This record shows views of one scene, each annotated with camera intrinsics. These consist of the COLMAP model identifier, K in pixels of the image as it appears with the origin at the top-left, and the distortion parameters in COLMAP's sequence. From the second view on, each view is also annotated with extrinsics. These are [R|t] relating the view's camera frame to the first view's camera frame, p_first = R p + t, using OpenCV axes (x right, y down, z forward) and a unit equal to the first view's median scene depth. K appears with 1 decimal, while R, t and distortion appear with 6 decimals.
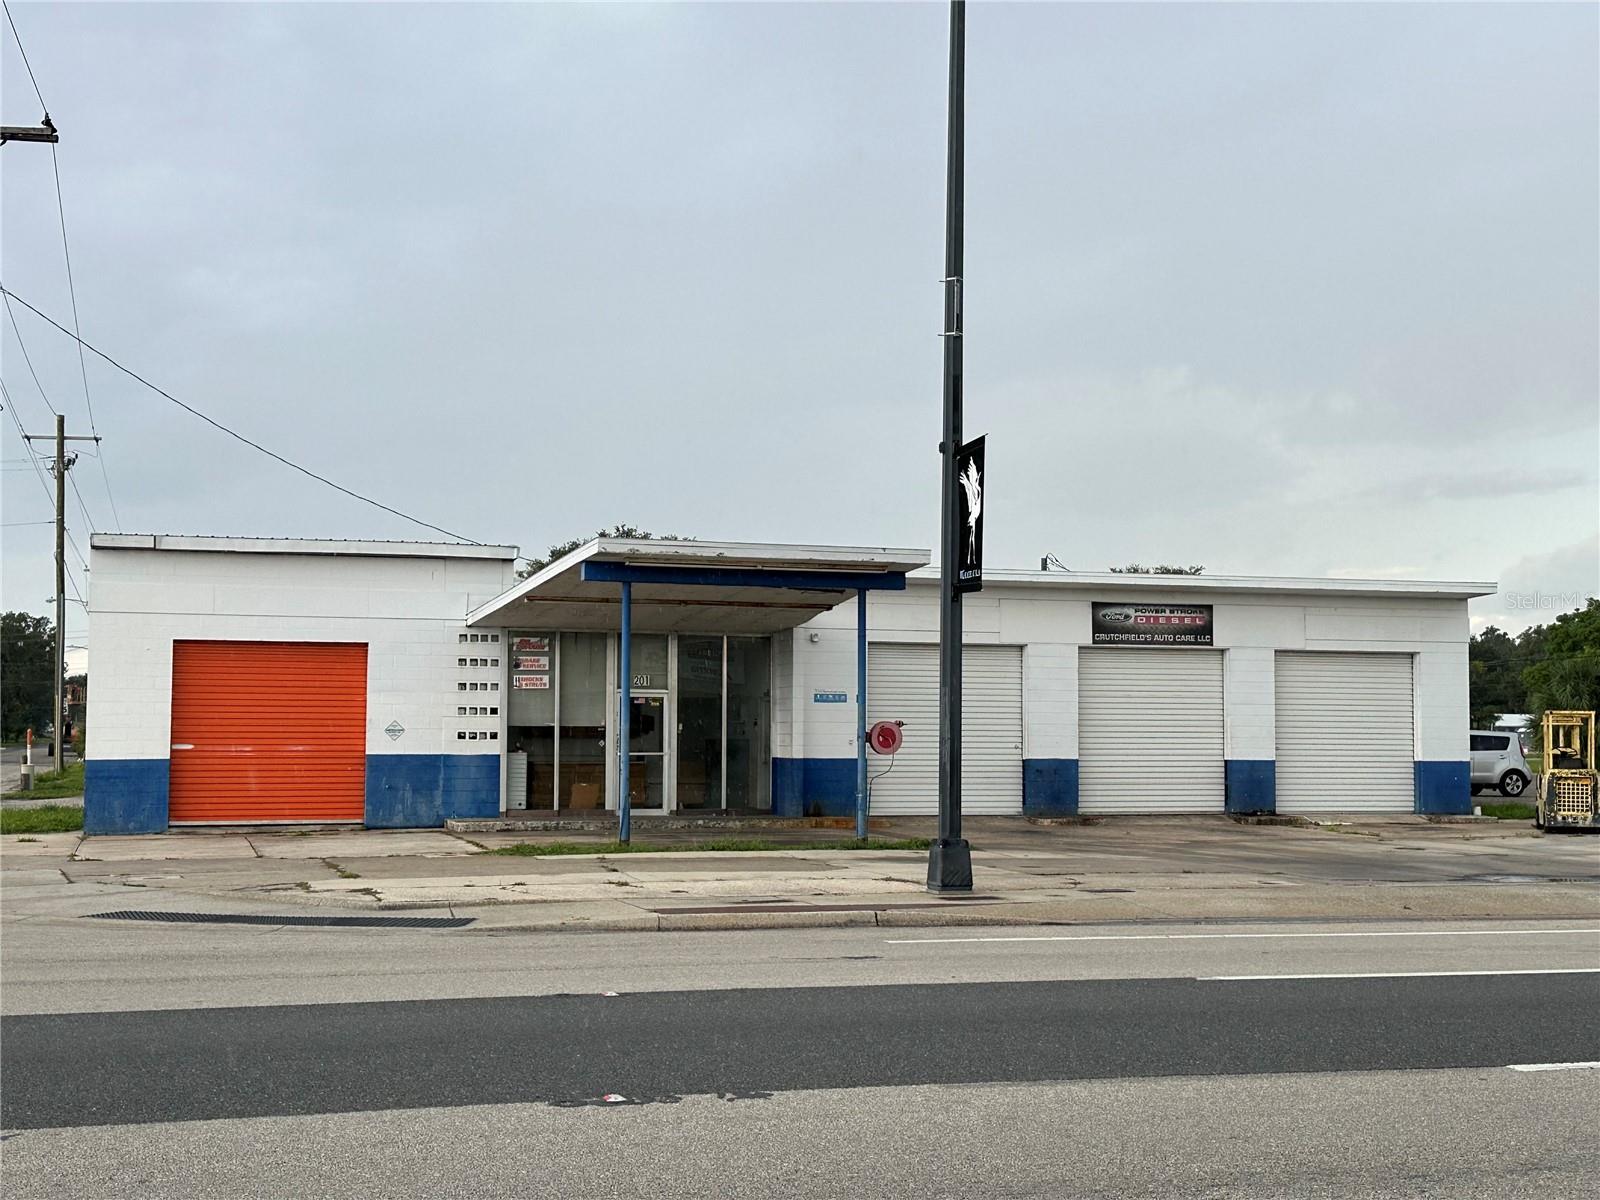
lens RADIAL K [[2140.6, 0, 800.9], [0, 2140.6, 604.4], [0, 0, 1]] dist [0.061085, 0.000000]
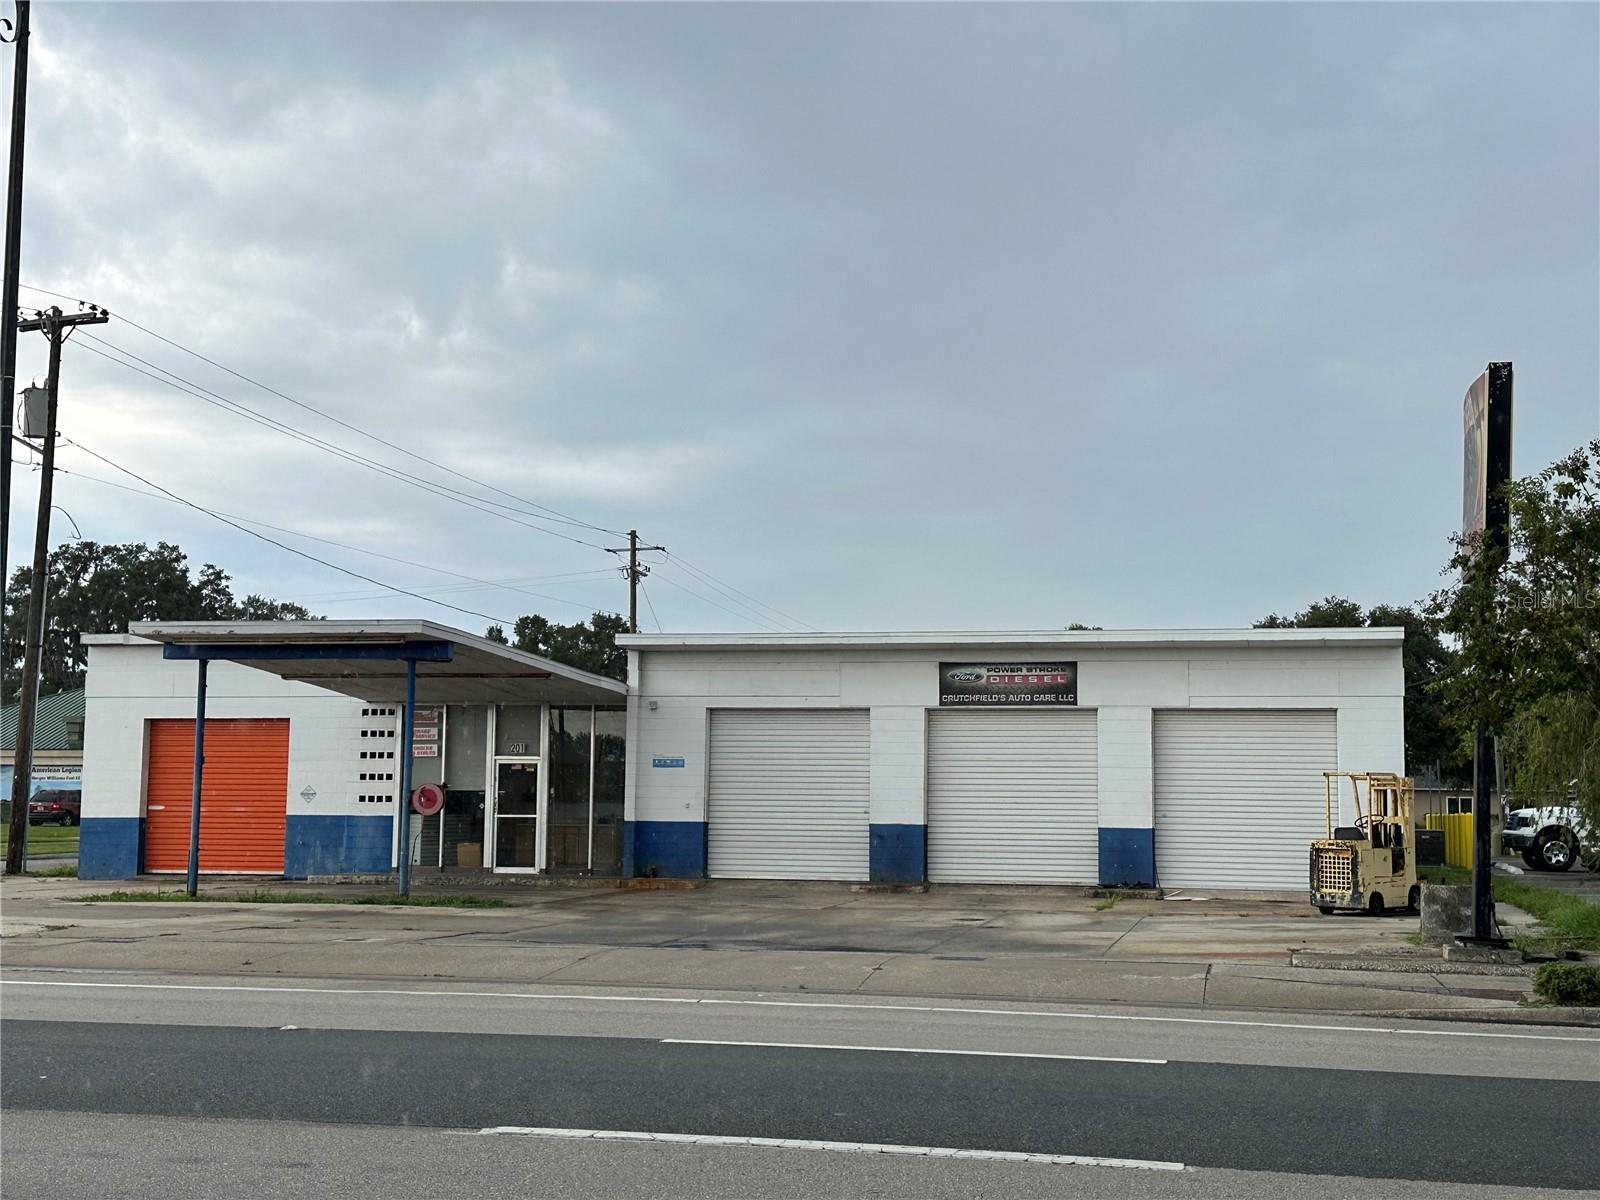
lens RADIAL K [[2042.3, 0, 802.2], [0, 2042.3, 604.2], [0, 0, 1]] dist [0.063723, 0.000000]
pose [[0.859357, -0.046544, -0.509254, 0.585296], [0.025515, 0.998512, -0.048205, 0.016337], [0.510740, 0.028432, 0.859265, 0.181817]]
